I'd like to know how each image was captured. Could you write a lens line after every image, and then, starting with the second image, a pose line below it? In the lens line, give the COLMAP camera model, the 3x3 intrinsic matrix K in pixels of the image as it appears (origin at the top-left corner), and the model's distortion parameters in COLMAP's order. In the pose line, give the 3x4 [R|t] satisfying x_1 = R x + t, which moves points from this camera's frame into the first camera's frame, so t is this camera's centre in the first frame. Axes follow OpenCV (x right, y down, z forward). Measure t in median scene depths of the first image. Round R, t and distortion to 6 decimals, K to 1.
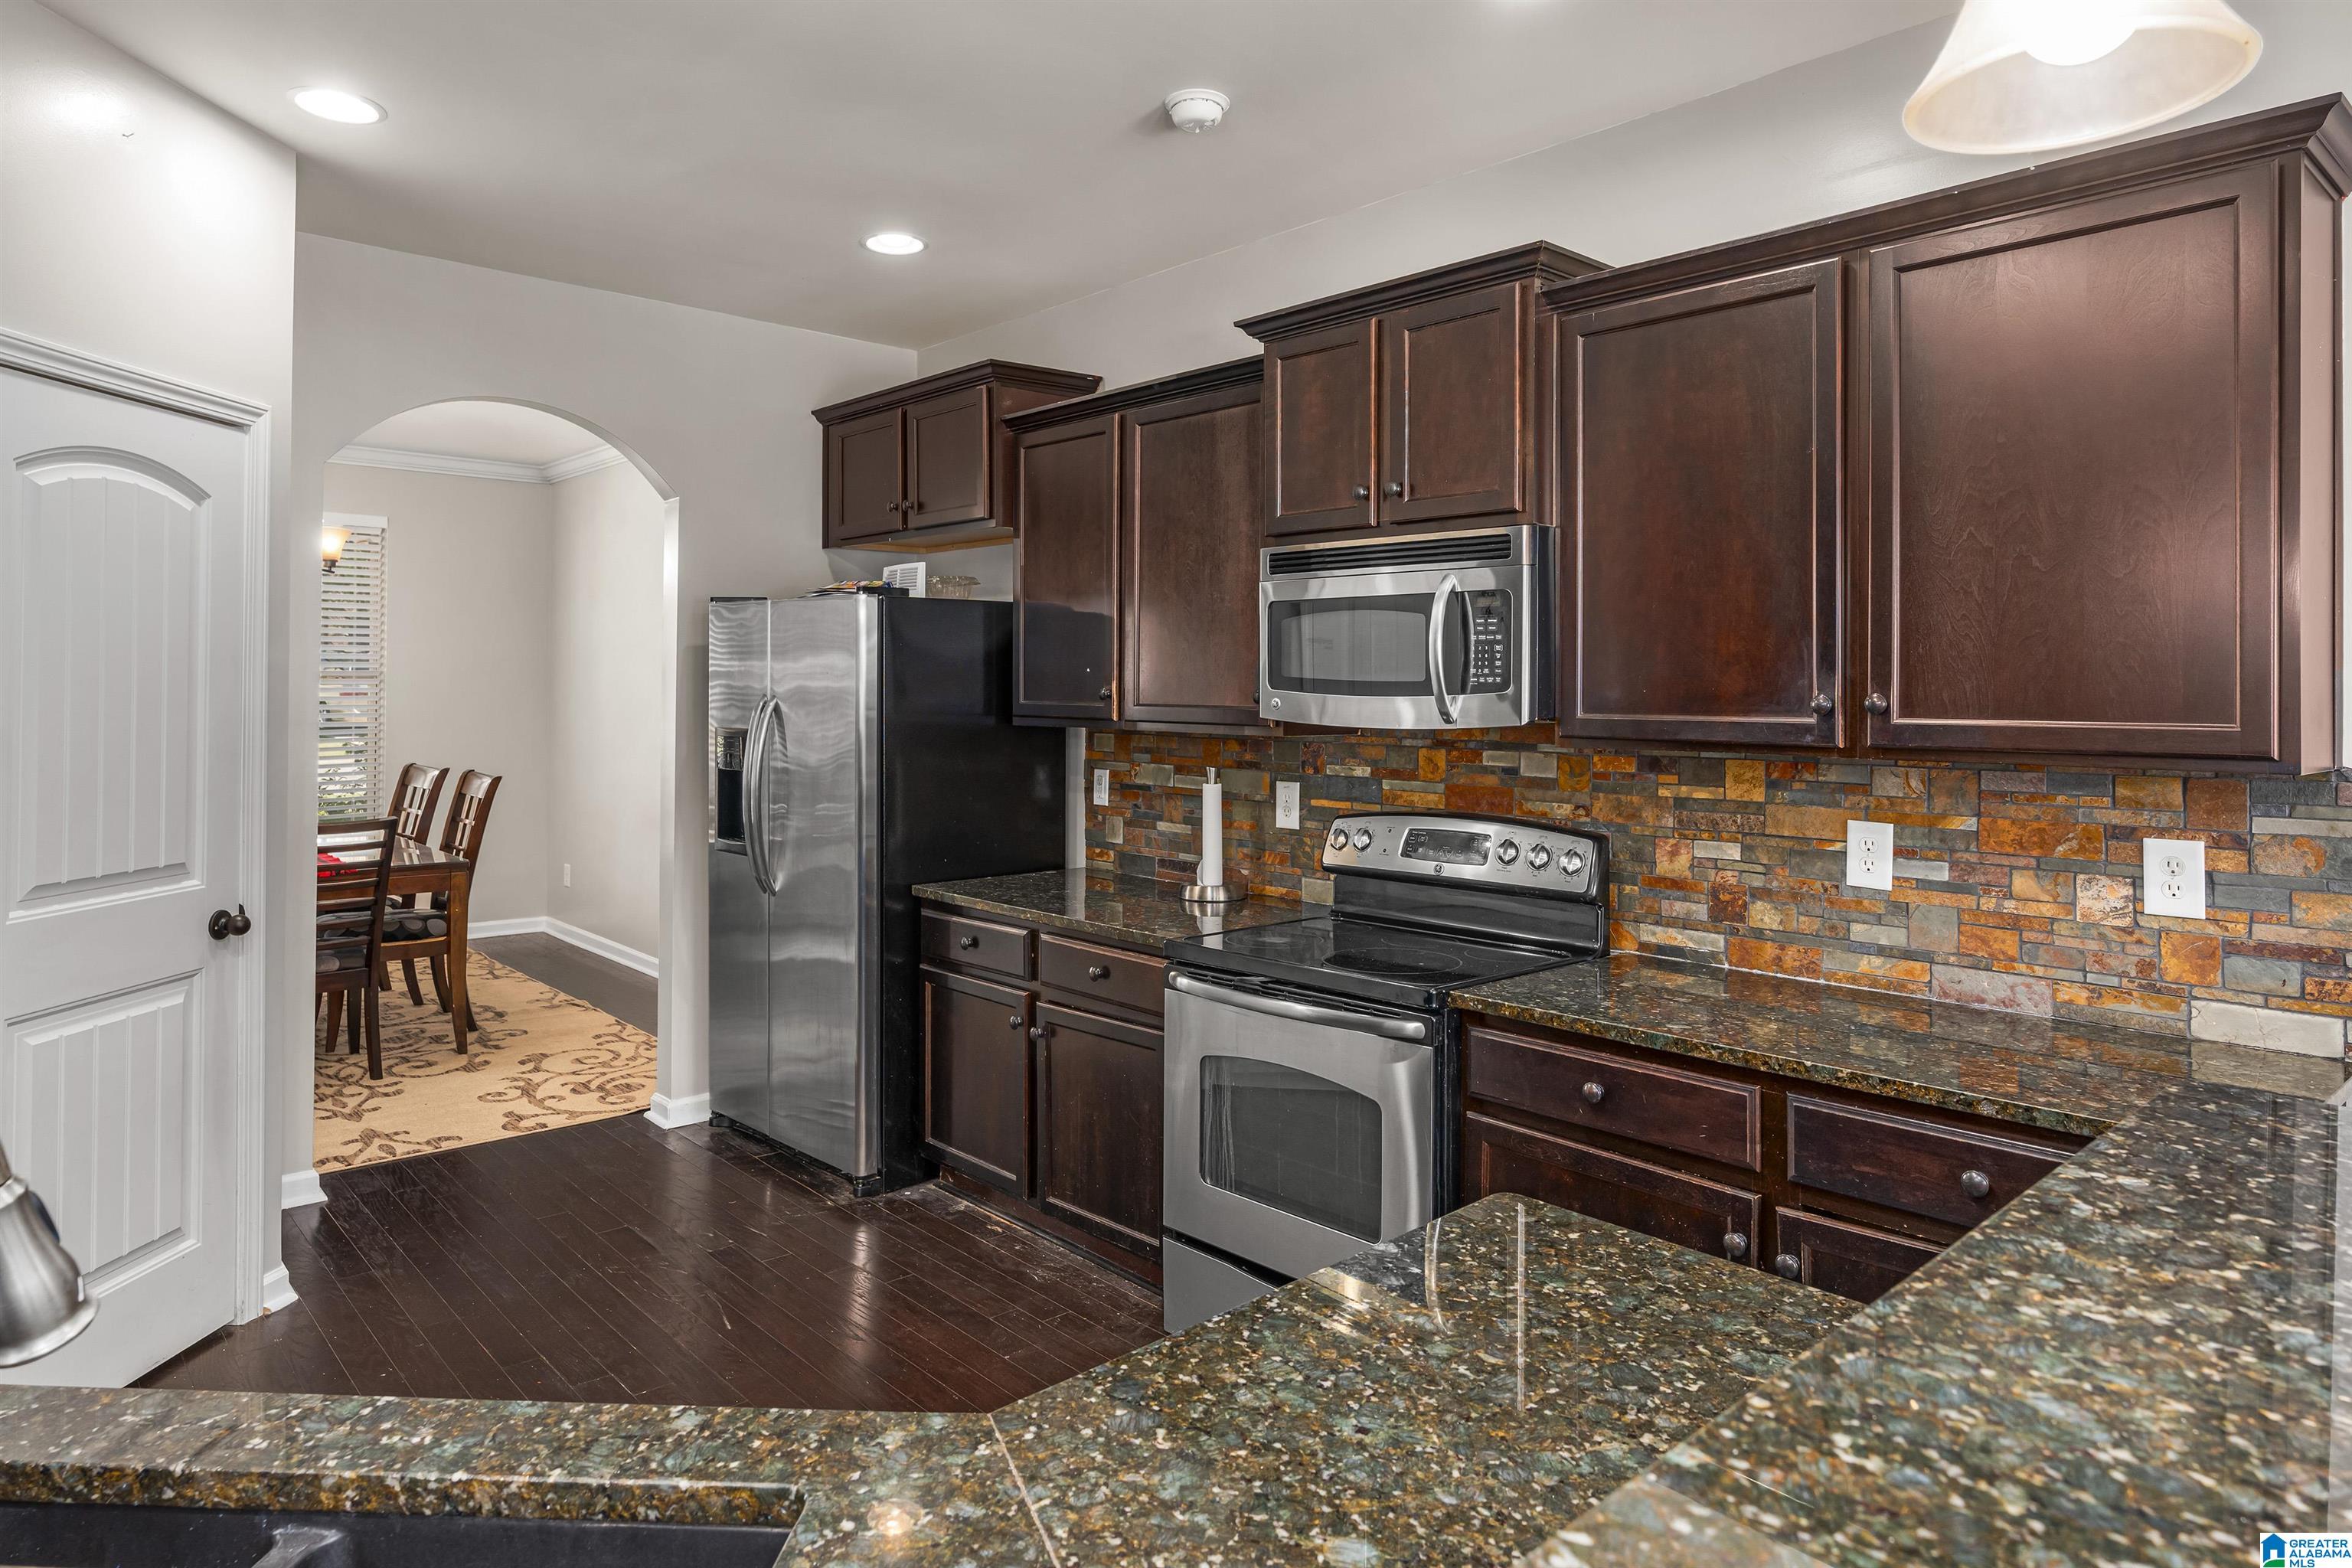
lens RADIAL K [[1450.2, 0, 1178.0], [0, 1450.2, 687.1], [0, 0, 1]] dist [0.000195, 0.001394]
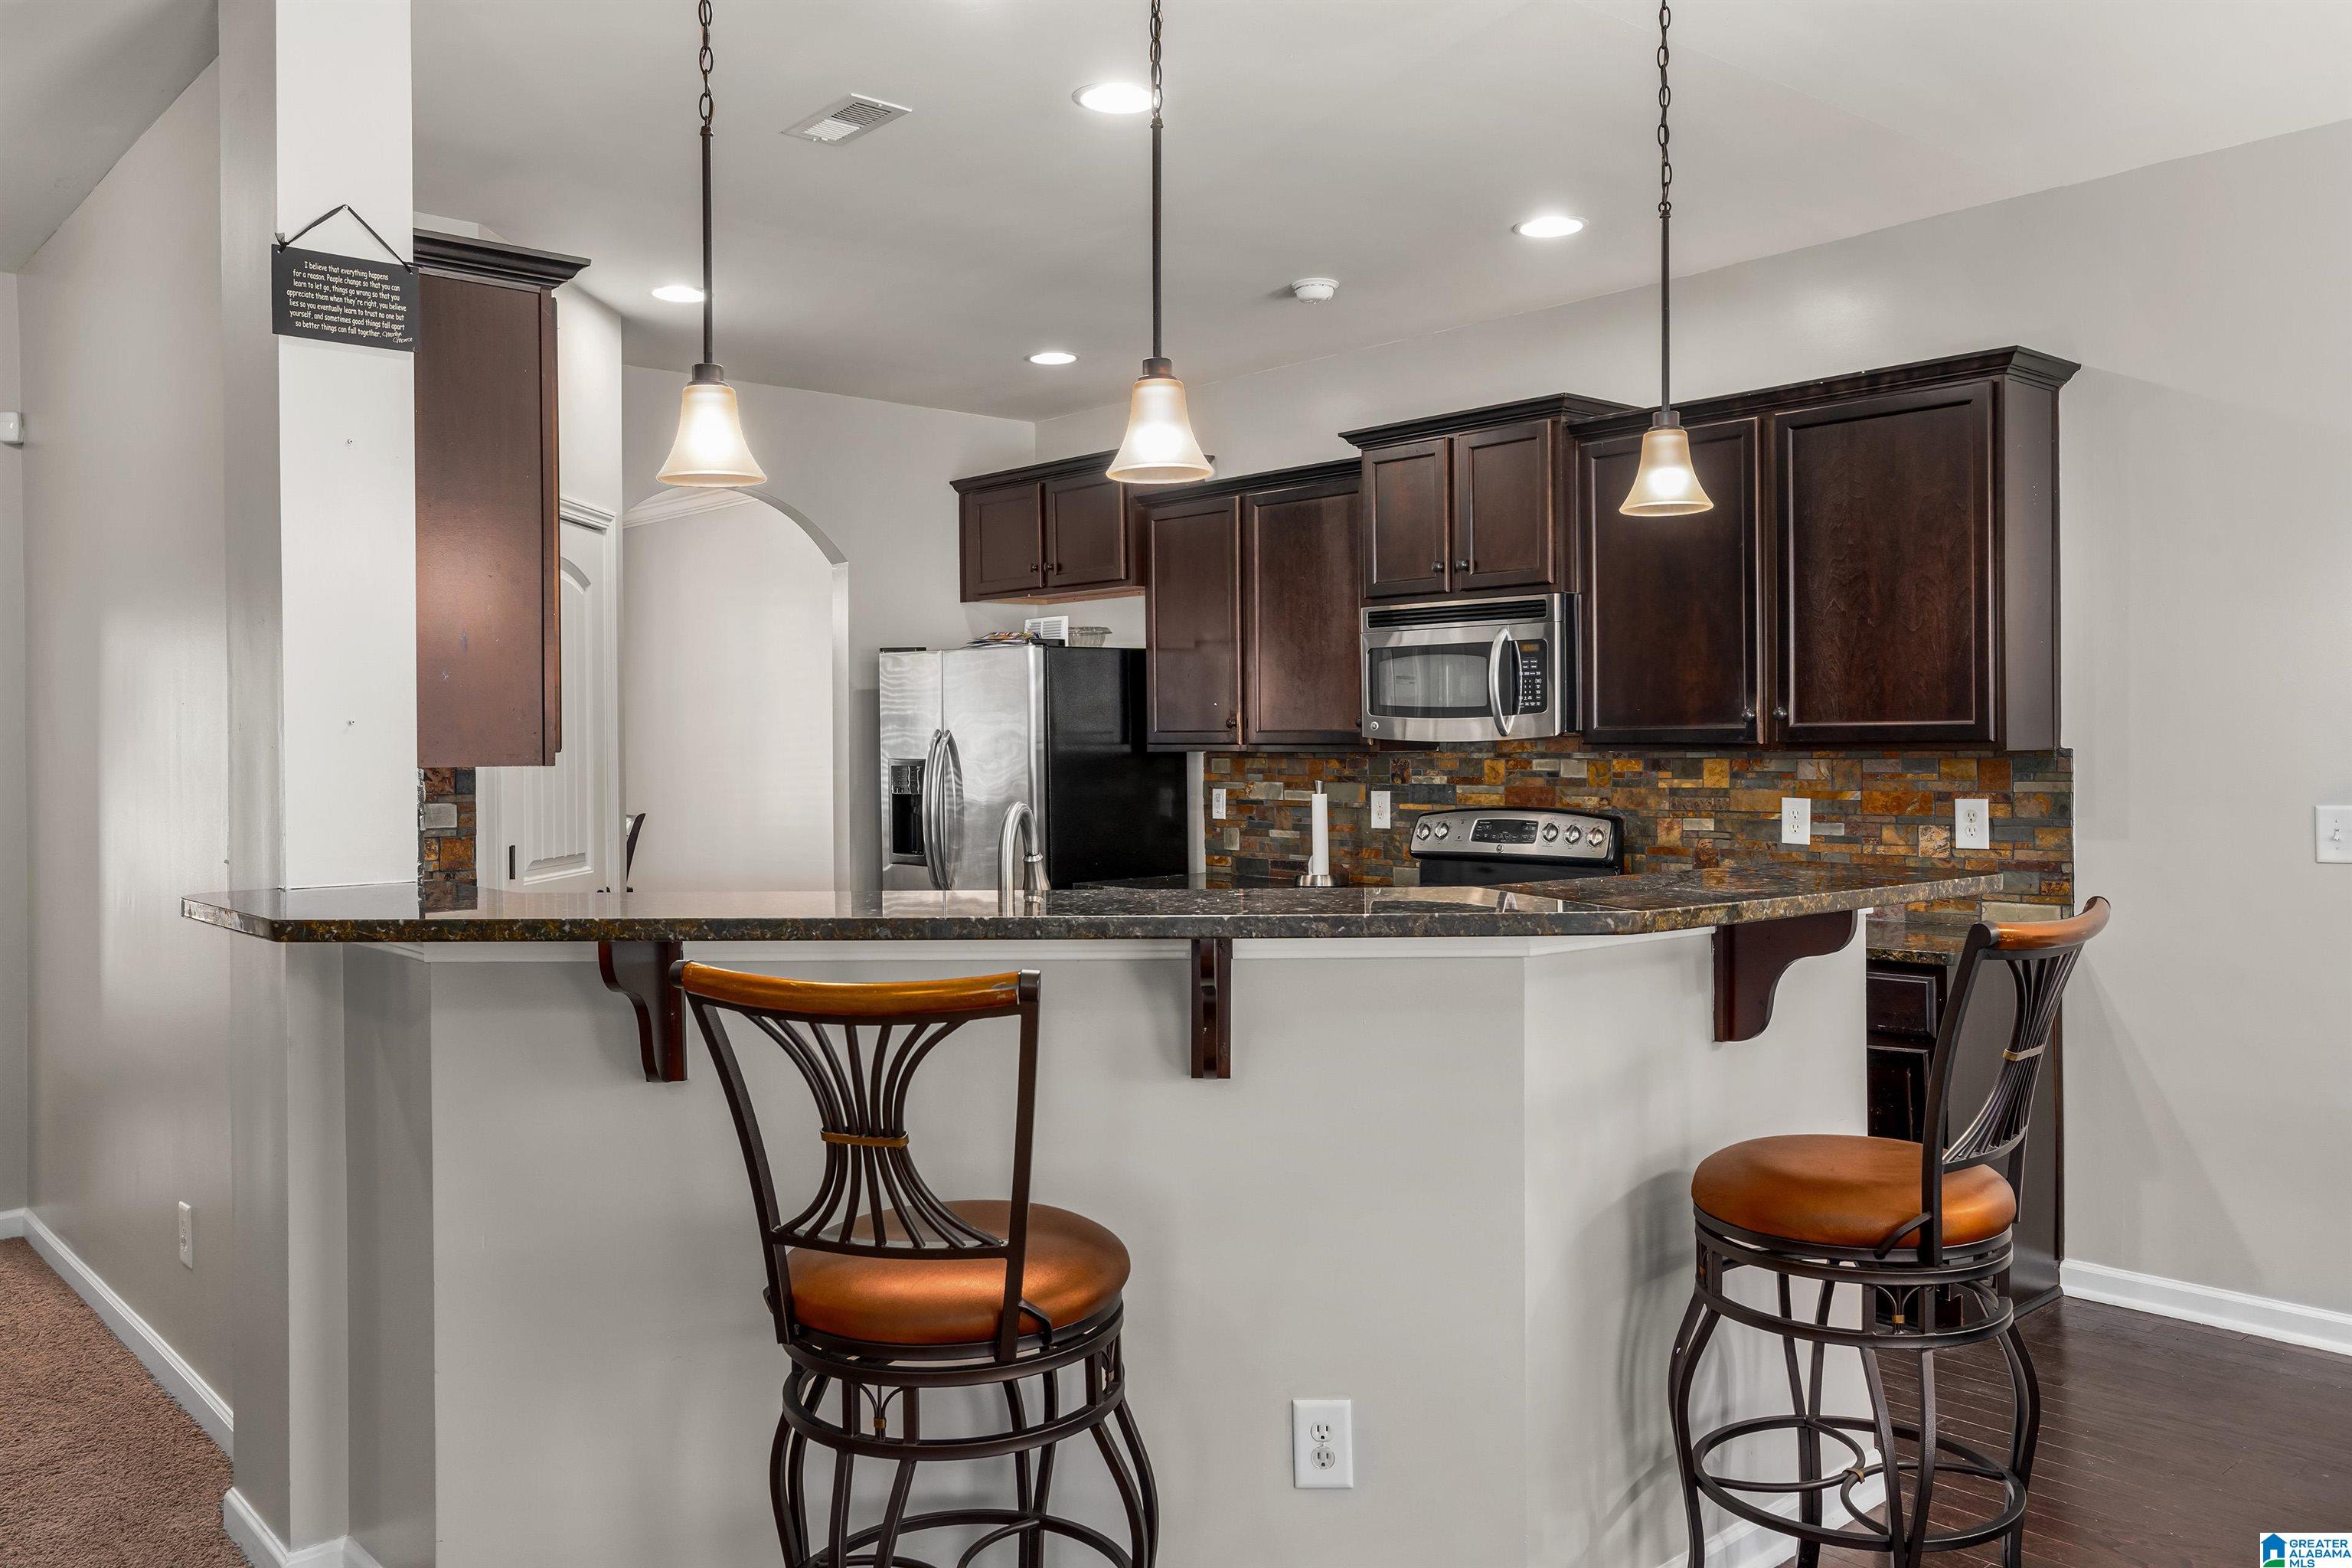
lens RADIAL K [[1821.2, 0, 1179.1], [0, 1821.2, 776.4], [0, 0, 1]] dist [0.002051, -0.001600]
pose [[0.999831, -0.014758, -0.010959, -0.098722], [0.014993, 0.999652, 0.021685, 0.019888], [0.010635, -0.021846, 0.999705, -0.699521]]
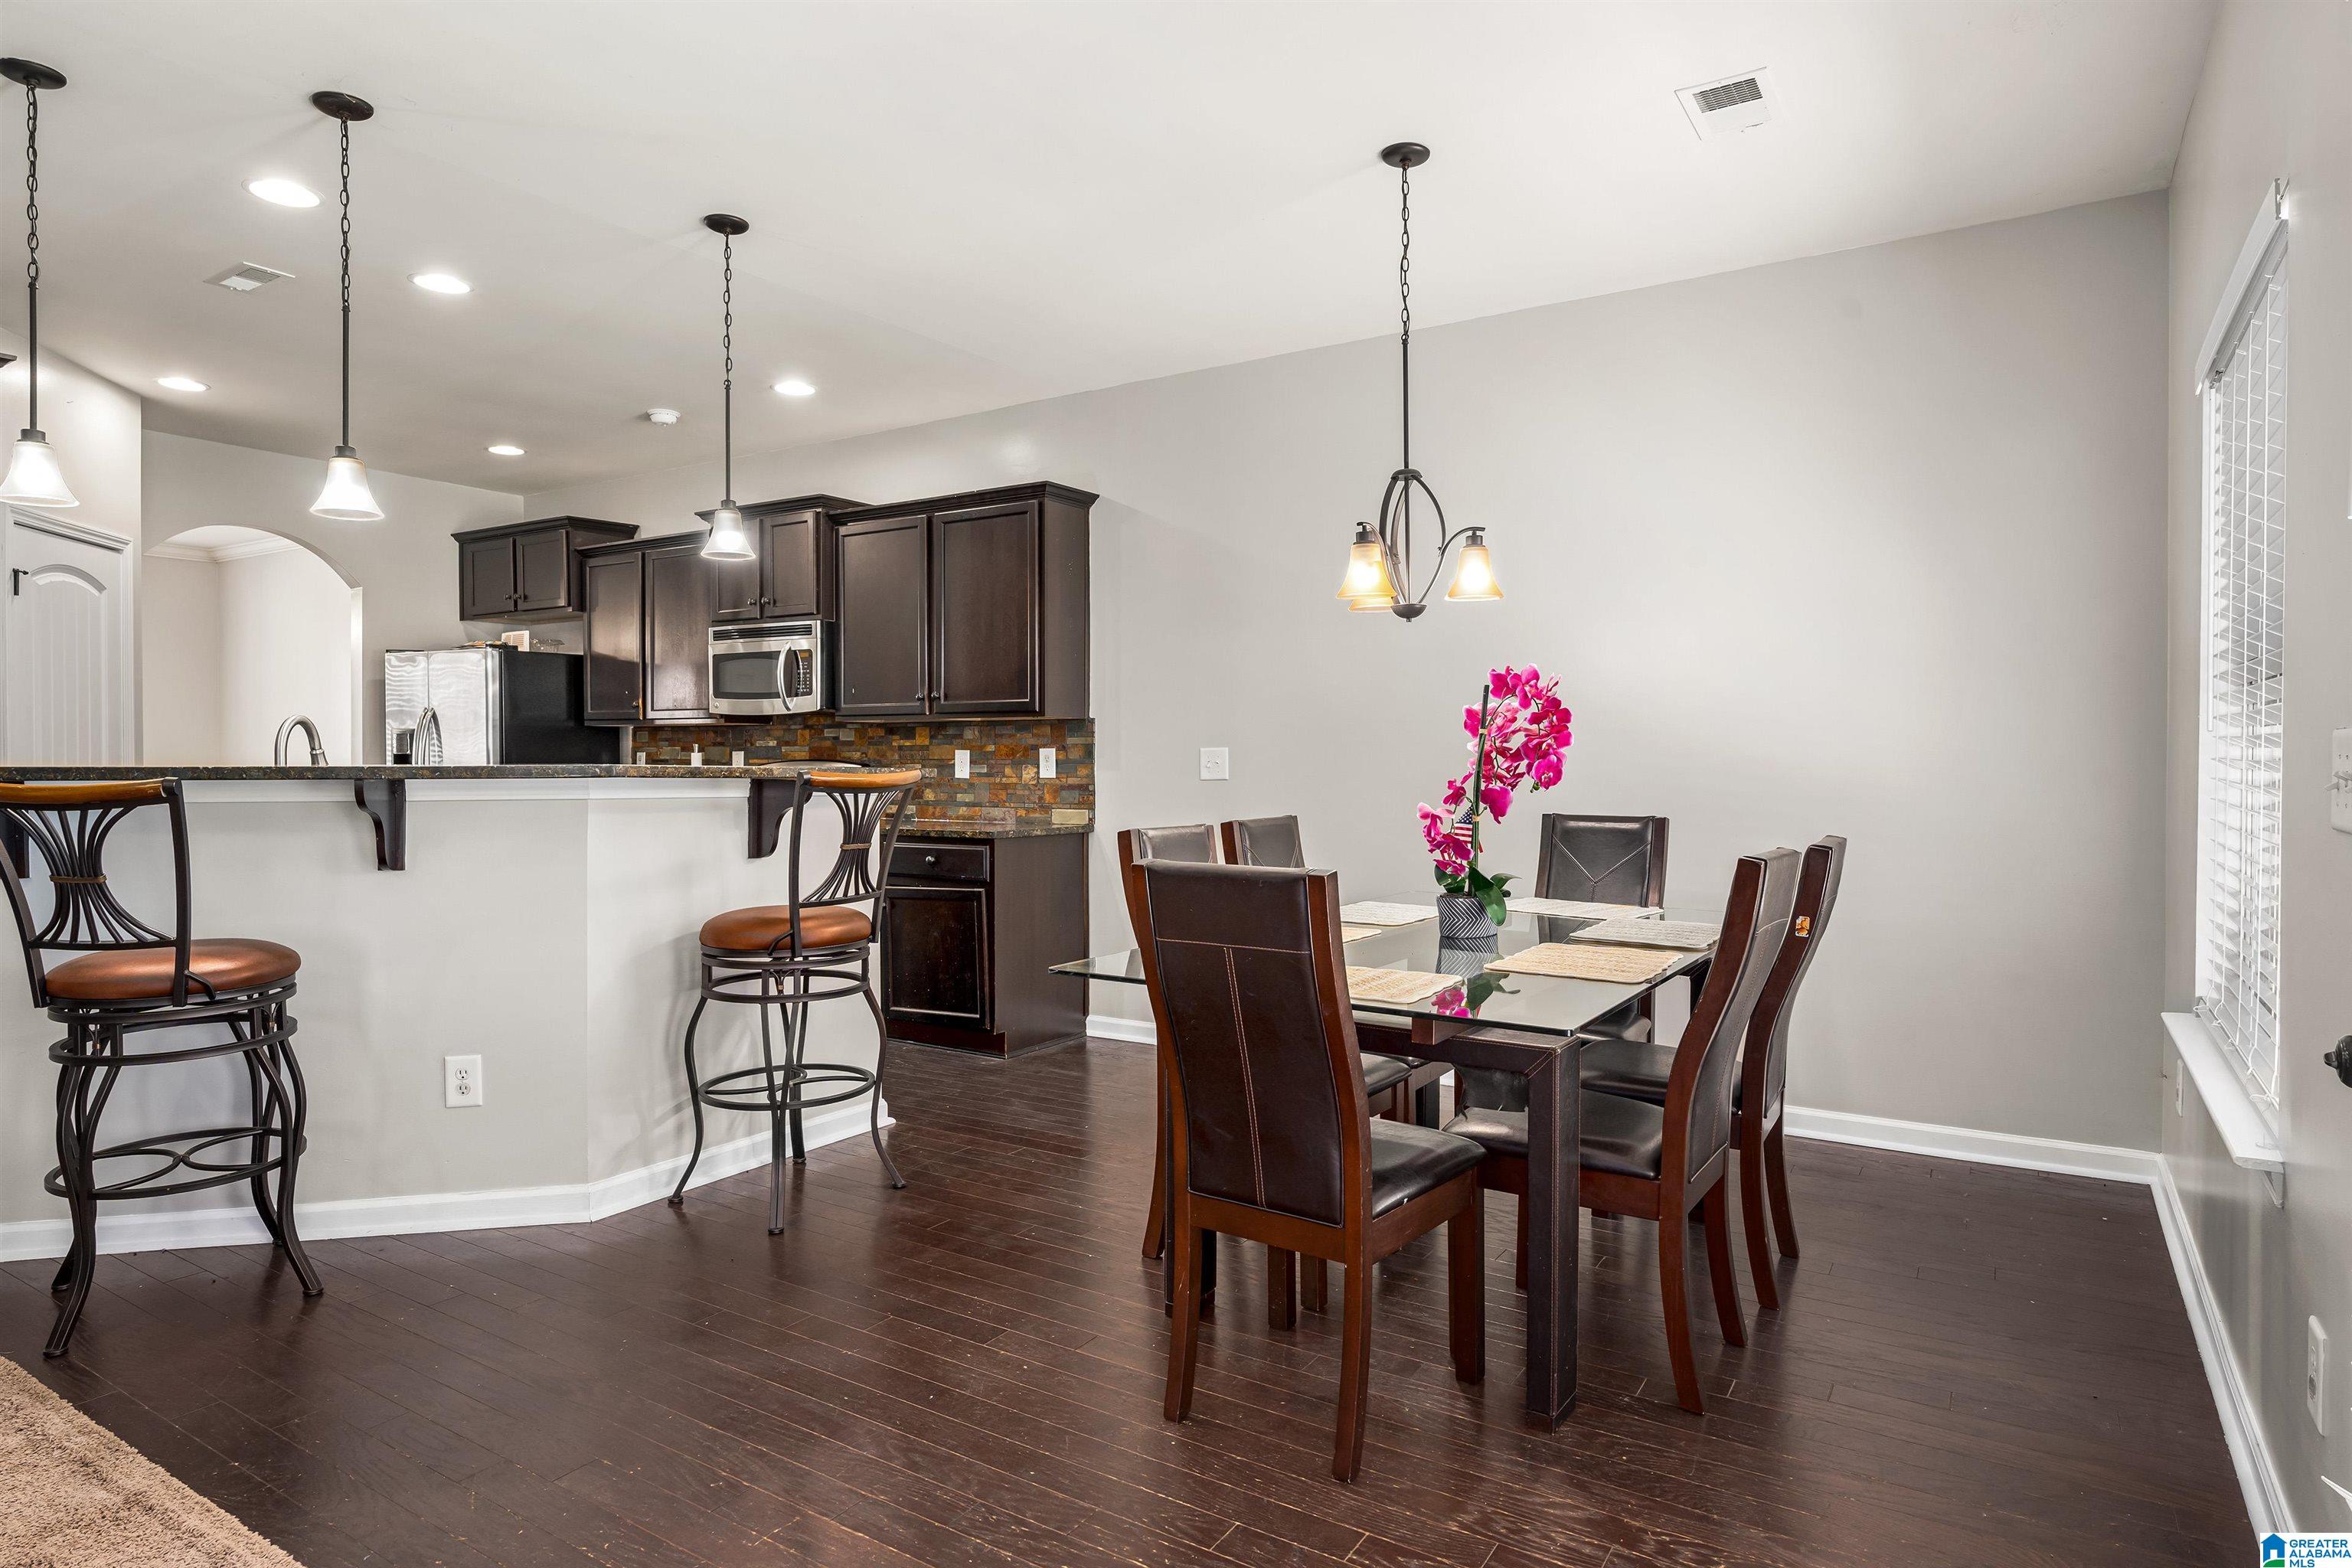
lens RADIAL K [[1329.9, 0, 1176.0], [0, 1329.9, 784.0], [0, 0, 1]] dist [-0.003414, -0.000123]
pose [[0.964466, -0.009910, 0.264023, 0.207122], [0.003401, 0.999679, 0.025097, 0.081624], [-0.264187, -0.023308, 0.964190, -1.014147]]
